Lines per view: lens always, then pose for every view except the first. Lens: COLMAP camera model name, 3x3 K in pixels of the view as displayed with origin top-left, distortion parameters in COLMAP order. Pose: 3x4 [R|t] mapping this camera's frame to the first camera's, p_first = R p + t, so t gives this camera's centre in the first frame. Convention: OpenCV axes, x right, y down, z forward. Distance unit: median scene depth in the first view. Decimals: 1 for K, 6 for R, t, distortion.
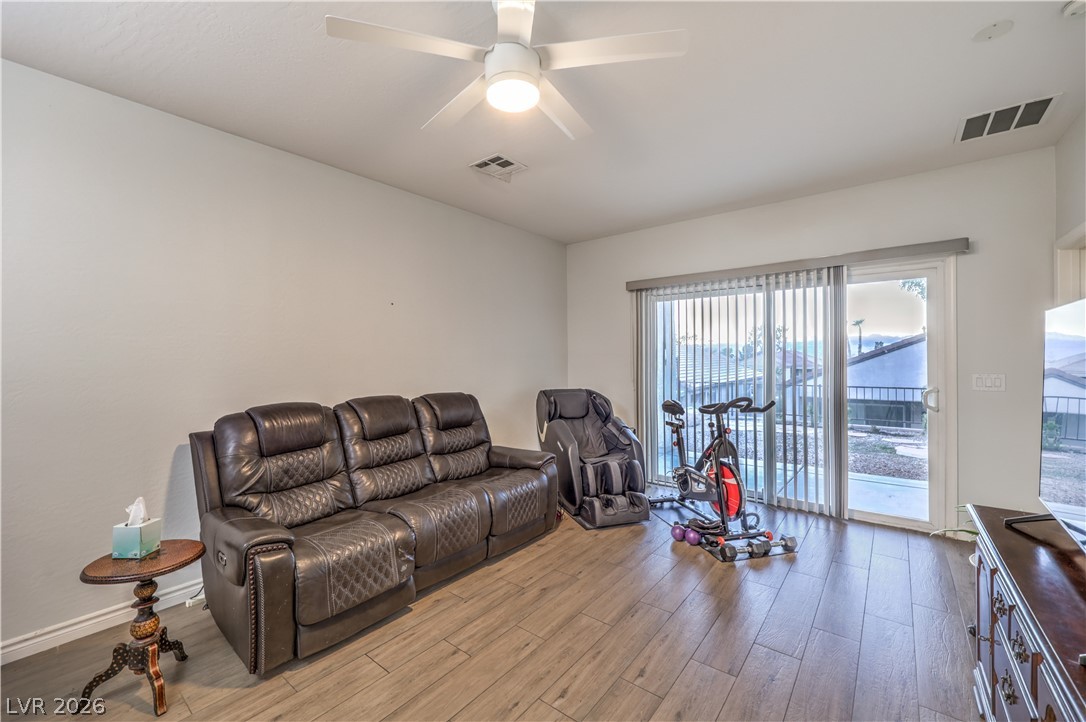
lens RADIAL K [[435.6, 0, 545.4], [0, 435.6, 358.9], [0, 0, 1]] dist [-0.010432, -0.000260]
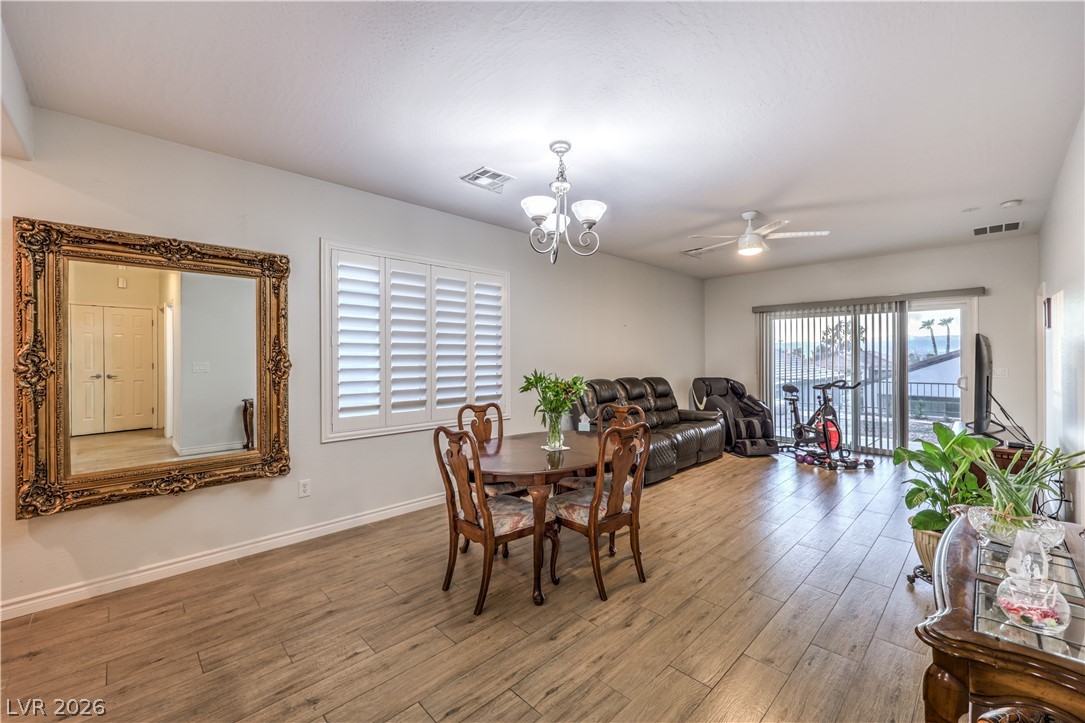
lens RADIAL K [[439.9, 0, 548.6], [0, 439.9, 357.2], [0, 0, 1]] dist [-0.006624, -0.000026]
pose [[0.992752, 0.004099, -0.120113, -0.439992], [-0.004169, 0.999991, -0.000332, 0.002256], [0.120110, 0.000830, 0.992760, -0.785614]]
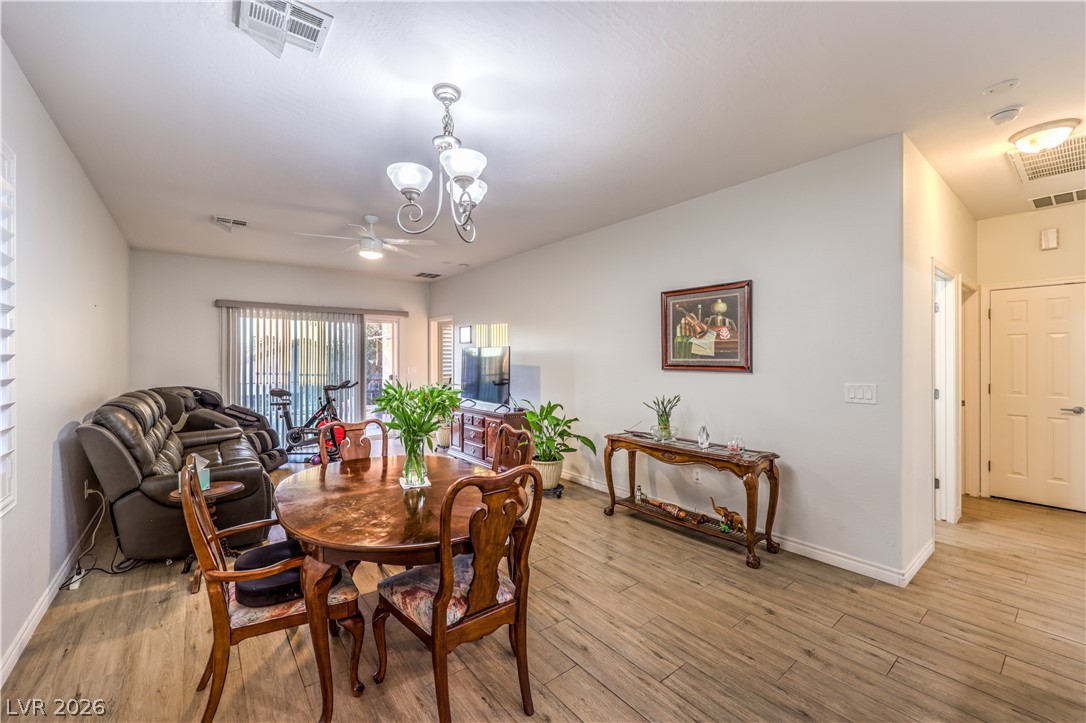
lens RADIAL K [[432.4, 0, 544.2], [0, 432.4, 355.8], [0, 0, 1]] dist [-0.001346, -0.000001]
pose [[0.214136, 0.009467, 0.976758, -1.100869], [0.001081, 0.999950, -0.009928, -0.001031], [-0.976803, 0.003182, 0.214115, -0.250306]]
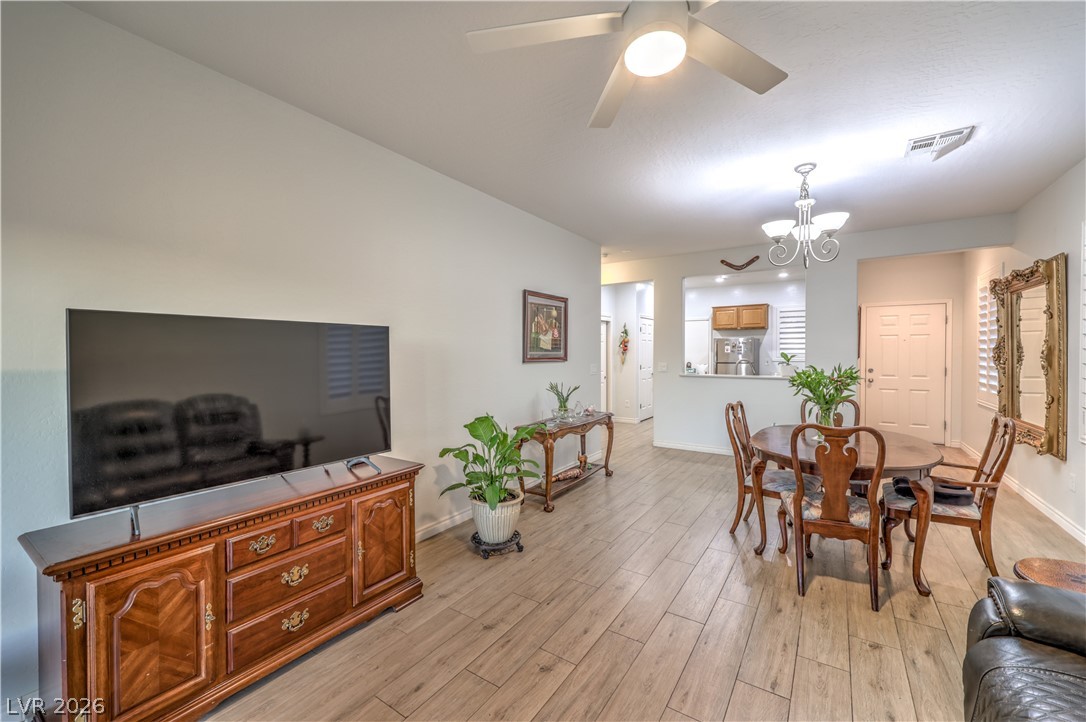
lens RADIAL K [[432.4, 0, 544.2], [0, 432.4, 355.3], [0, 0, 1]] dist [-0.001346, -0.000001]
pose [[-0.996771, 0.010482, -0.079605, 0.107996], [0.009834, 0.999915, 0.008531, -0.004852], [0.079688, 0.007720, -0.996790, 0.894722]]
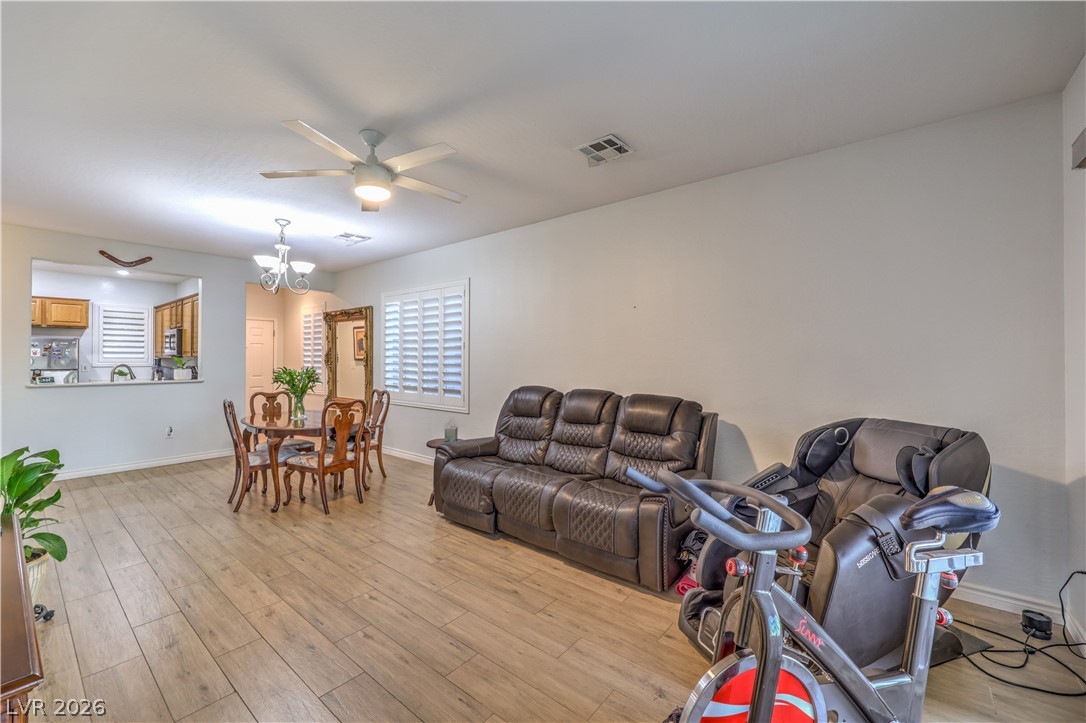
lens RADIAL K [[435.6, 0, 545.4], [0, 435.6, 359.4], [0, 0, 1]] dist [-0.010432, -0.000260]
pose [[-0.006183, 0.012462, -0.999903, 0.722446], [-0.004679, 0.999911, 0.012492, -0.010896], [0.999970, 0.004756, -0.006124, 0.787262]]
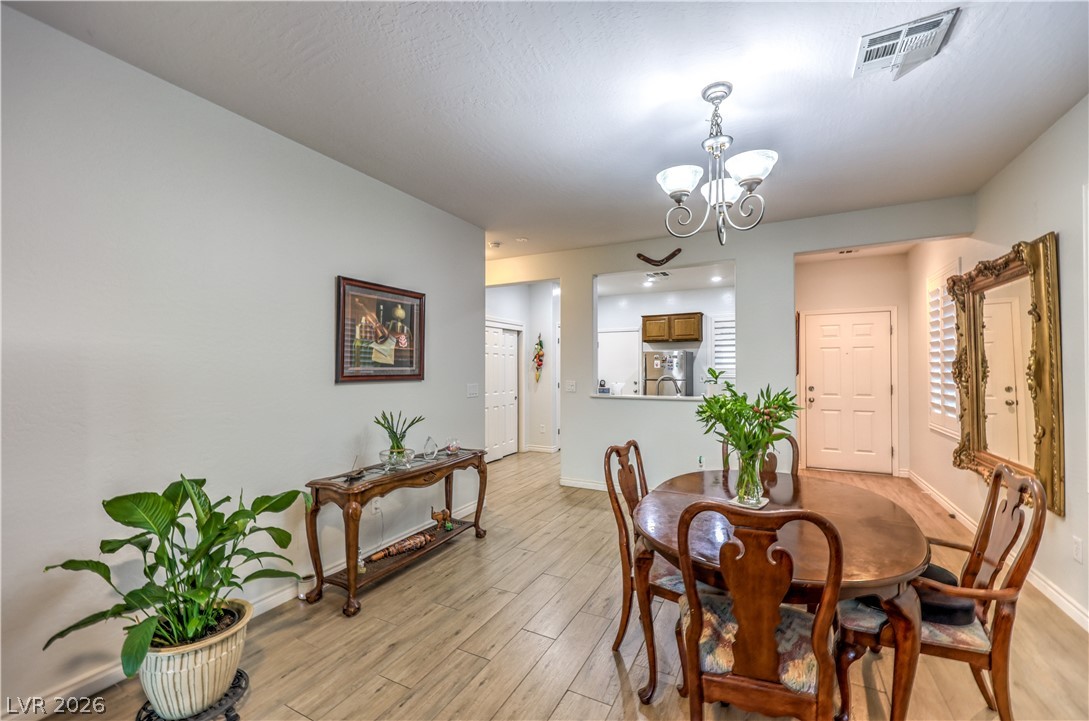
lens RADIAL K [[445.2, 0, 544.5], [0, 445.2, 360.5], [0, 0, 1]] dist [-0.002216, -0.000093]
pose [[-0.982296, 0.008035, -0.187163, -0.159543], [0.010691, 0.999856, -0.013183, -0.002388], [0.187030, -0.014951, -0.982240, 0.590576]]
